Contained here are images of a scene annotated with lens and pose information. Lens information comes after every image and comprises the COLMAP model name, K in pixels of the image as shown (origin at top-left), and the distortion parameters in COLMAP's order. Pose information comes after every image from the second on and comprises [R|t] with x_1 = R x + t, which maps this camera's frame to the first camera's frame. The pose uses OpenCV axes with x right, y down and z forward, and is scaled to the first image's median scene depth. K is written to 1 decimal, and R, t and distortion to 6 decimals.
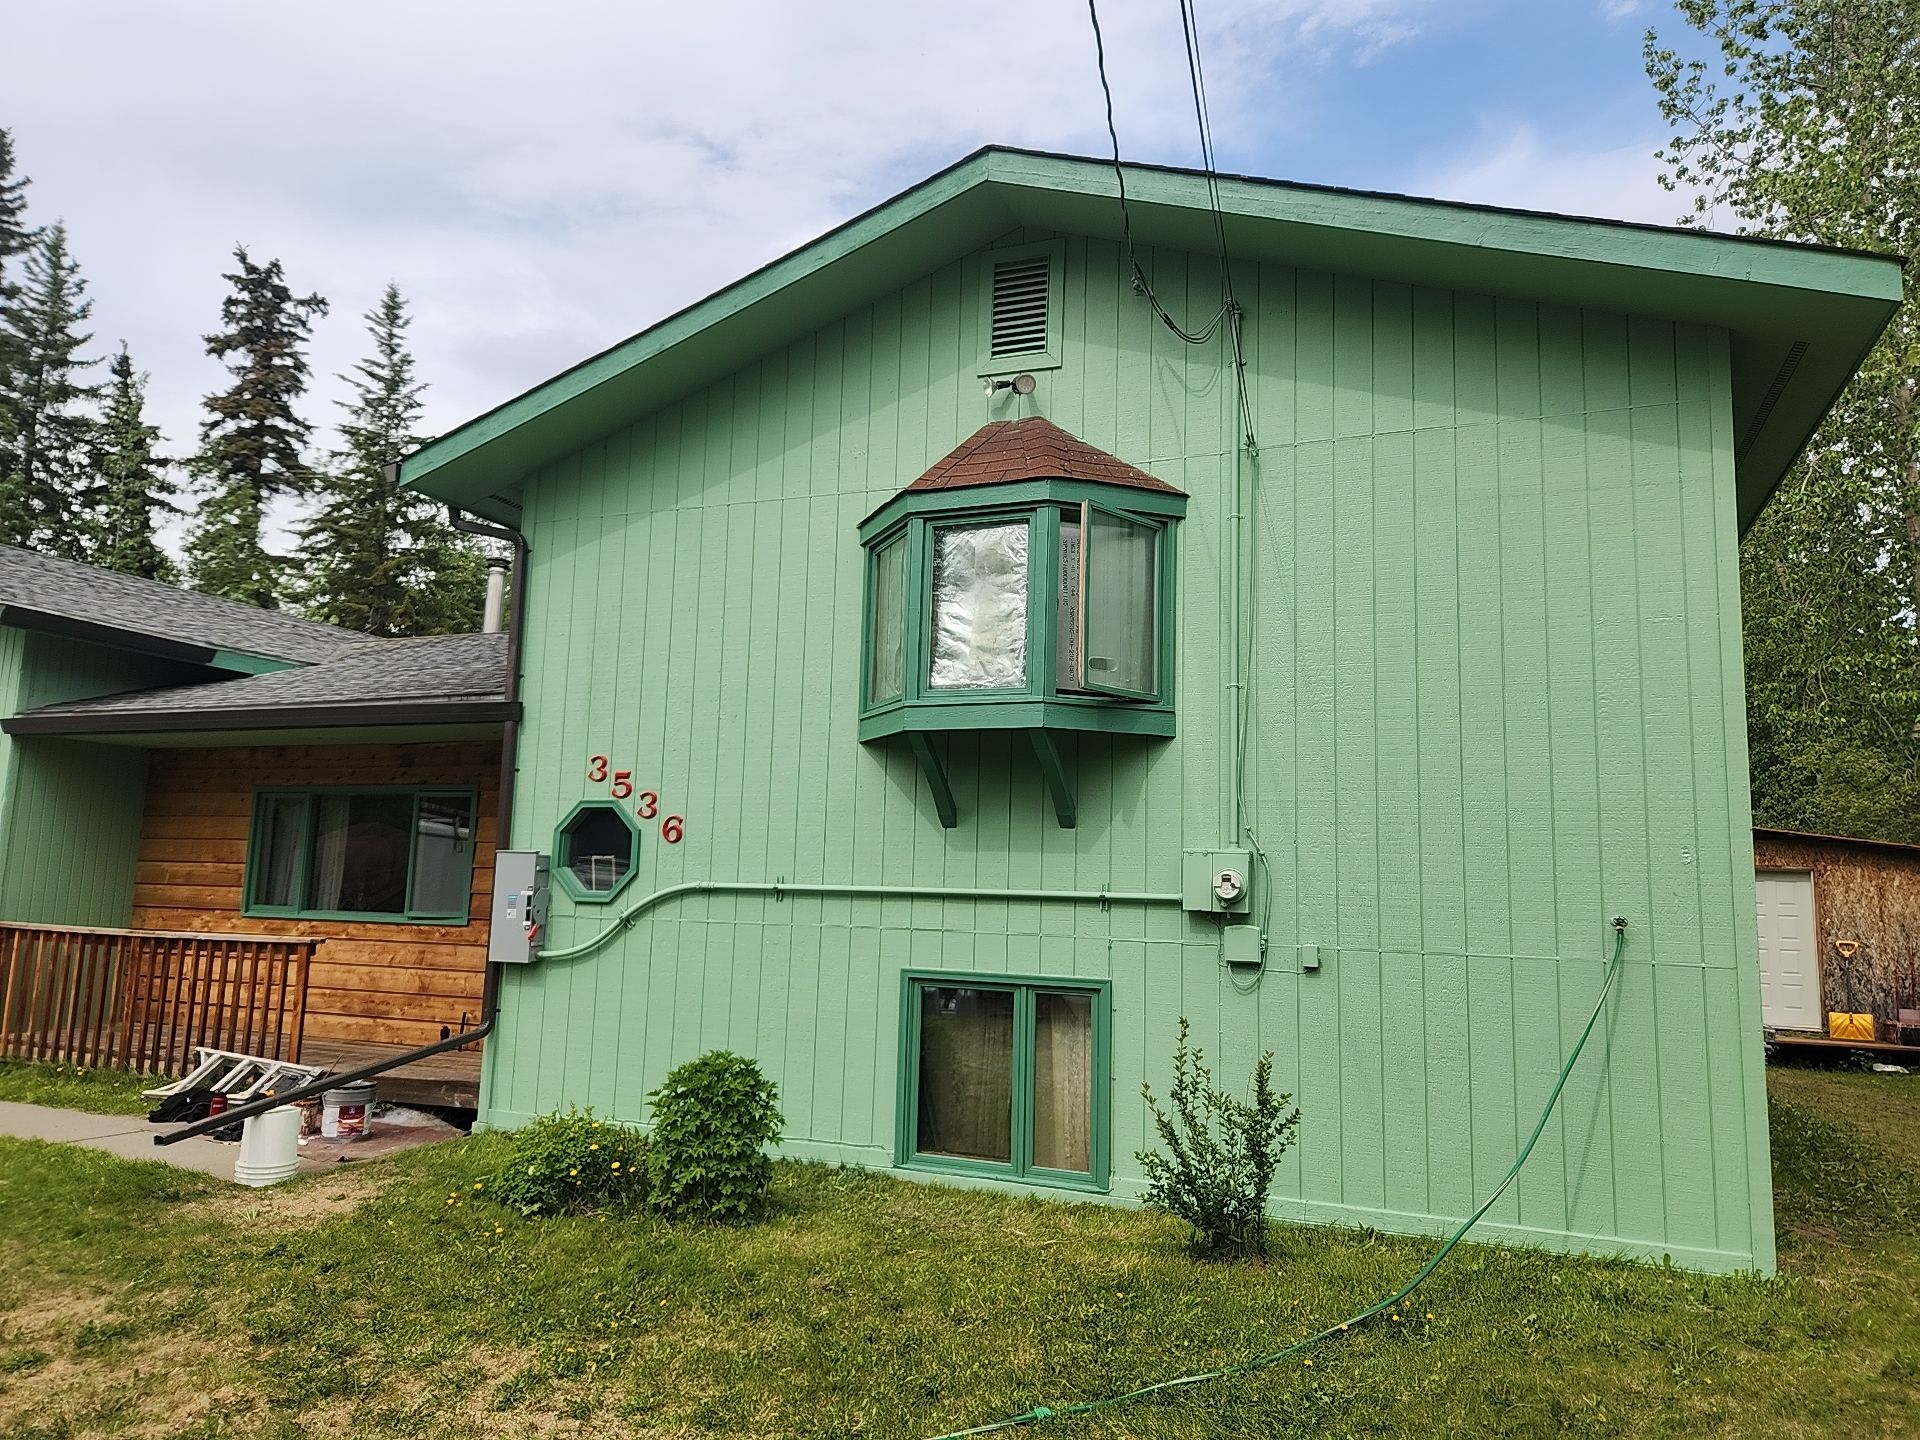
lens RADIAL K [[1281.2, 0, 960.0], [0, 1281.2, 720.0], [0, 0, 1]] dist [-0.001053, -0.000180]
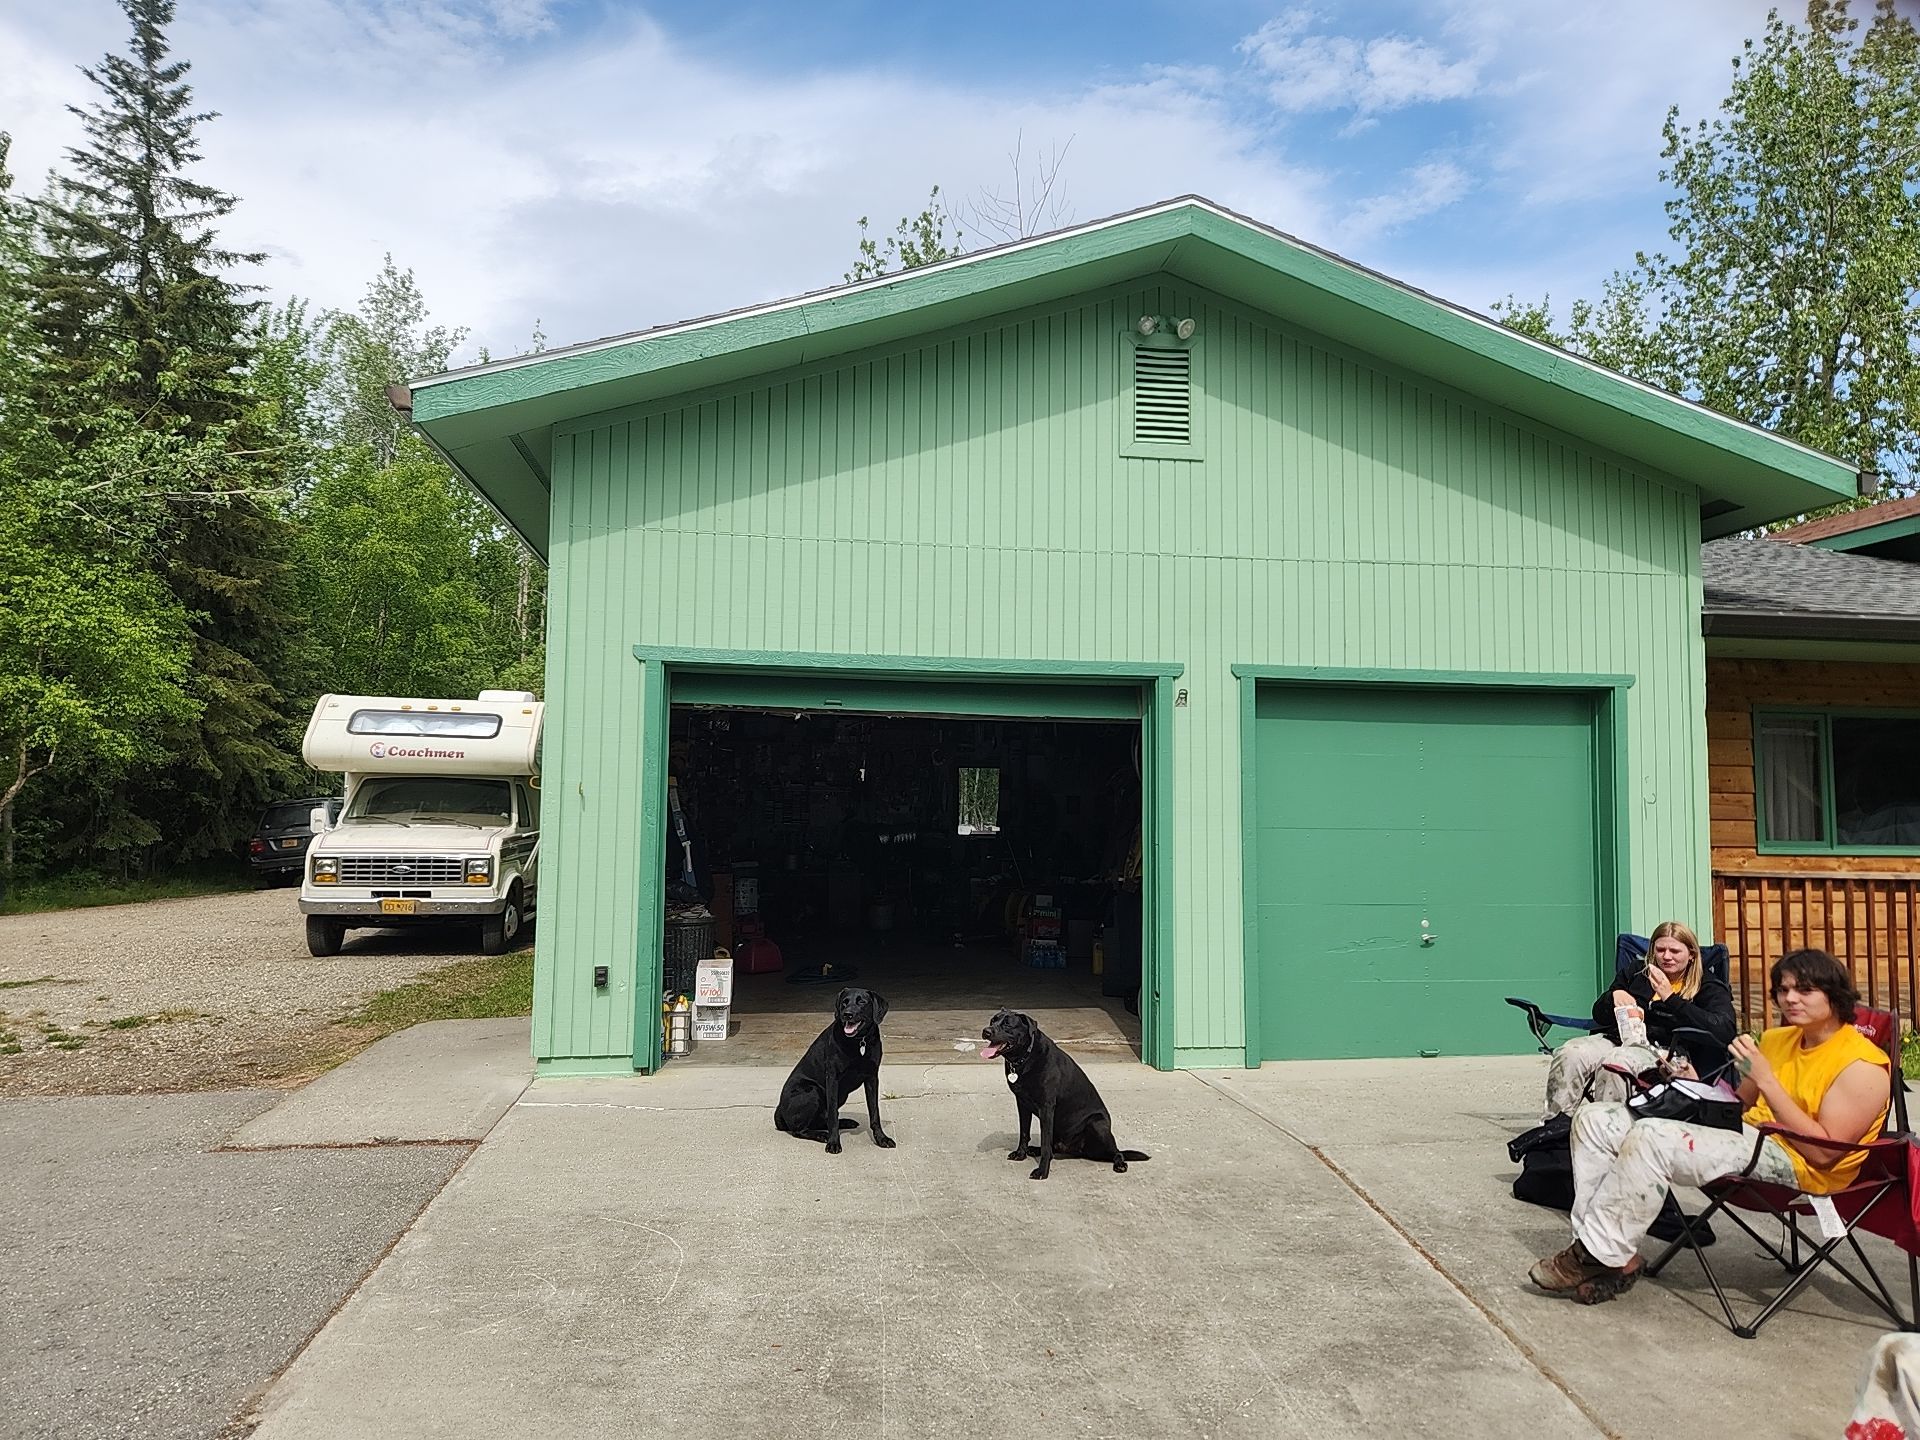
lens RADIAL K [[1281.2, 0, 960.0], [0, 1281.2, 720.0], [0, 0, 1]] dist [-0.001053, -0.000180]
pose [[0.860647, 0.017961, 0.508885, -1.442586], [-0.053138, 0.997089, 0.054677, 0.043263], [-0.506422, -0.074098, 0.859096, 0.528170]]
